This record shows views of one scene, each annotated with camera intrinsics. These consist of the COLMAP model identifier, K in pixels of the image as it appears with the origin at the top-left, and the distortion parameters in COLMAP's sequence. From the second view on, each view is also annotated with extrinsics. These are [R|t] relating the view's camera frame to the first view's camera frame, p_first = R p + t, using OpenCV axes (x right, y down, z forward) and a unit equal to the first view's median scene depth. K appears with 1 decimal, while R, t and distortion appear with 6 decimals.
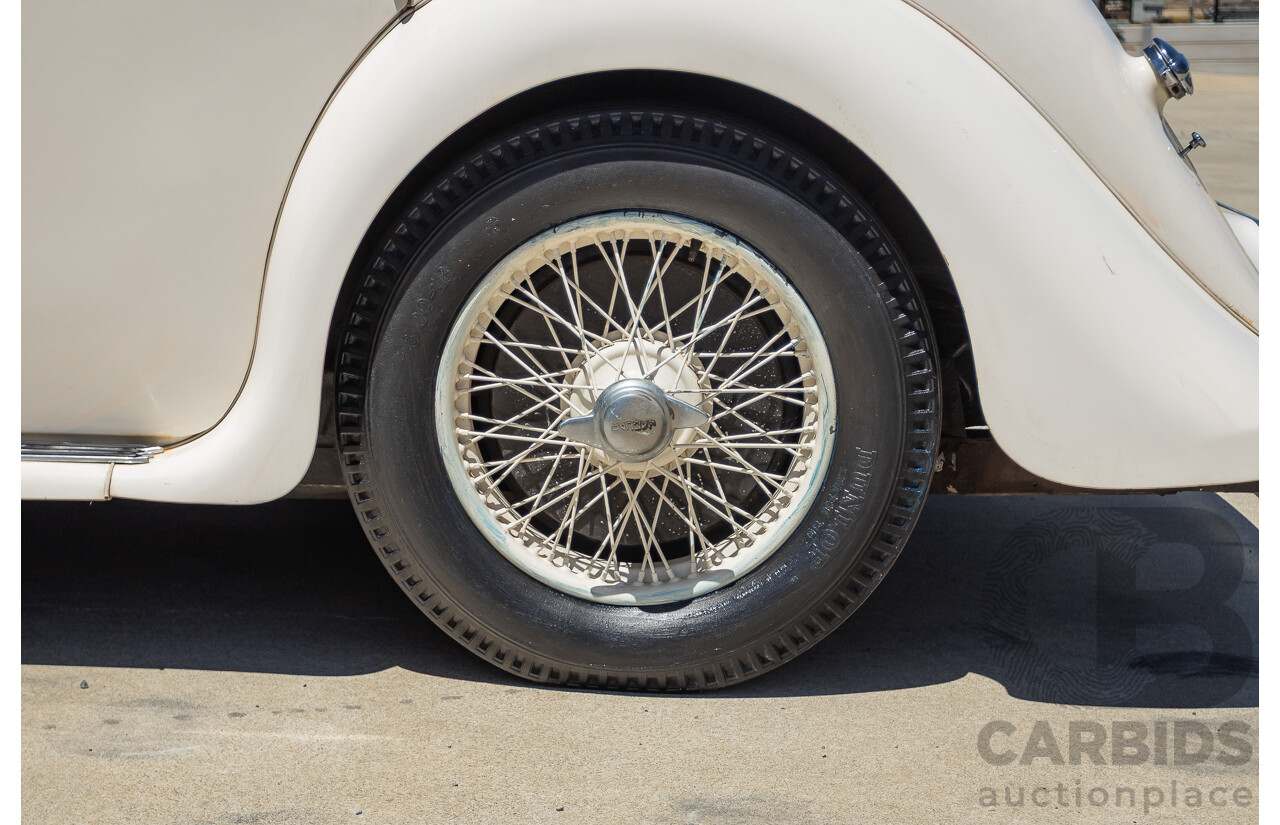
lens RADIAL K [[2162.4, 0, 637.1], [0, 2162.4, 399.2], [0, 0, 1]] dist [-0.016255, 0.000000]
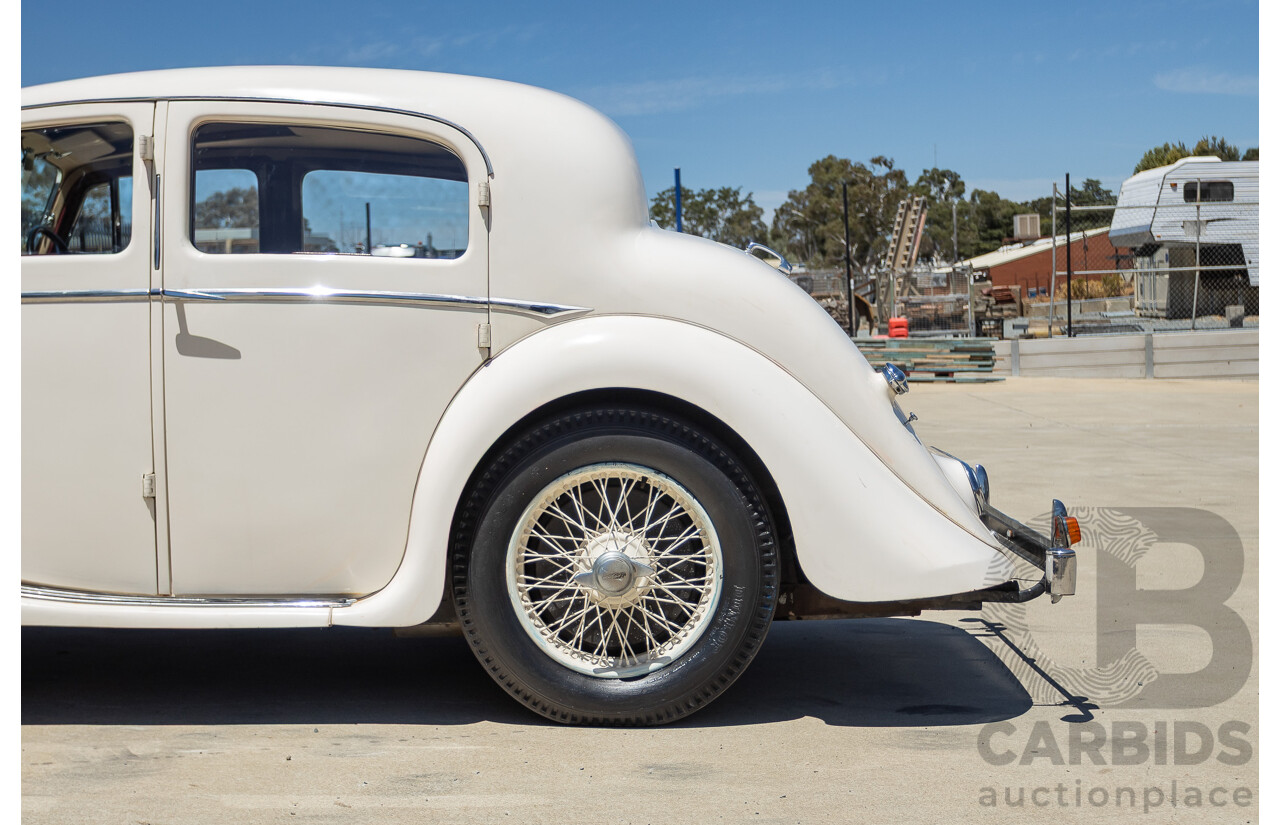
lens RADIAL K [[2133.3, 0, 641.9], [0, 2133.3, 413.9], [0, 0, 1]] dist [0.113269, 0.000000]
pose [[0.999377, -0.029336, 0.019613, -0.009262], [0.031774, 0.989858, -0.138461, 0.125963], [-0.015353, 0.138998, 0.990174, -0.822152]]
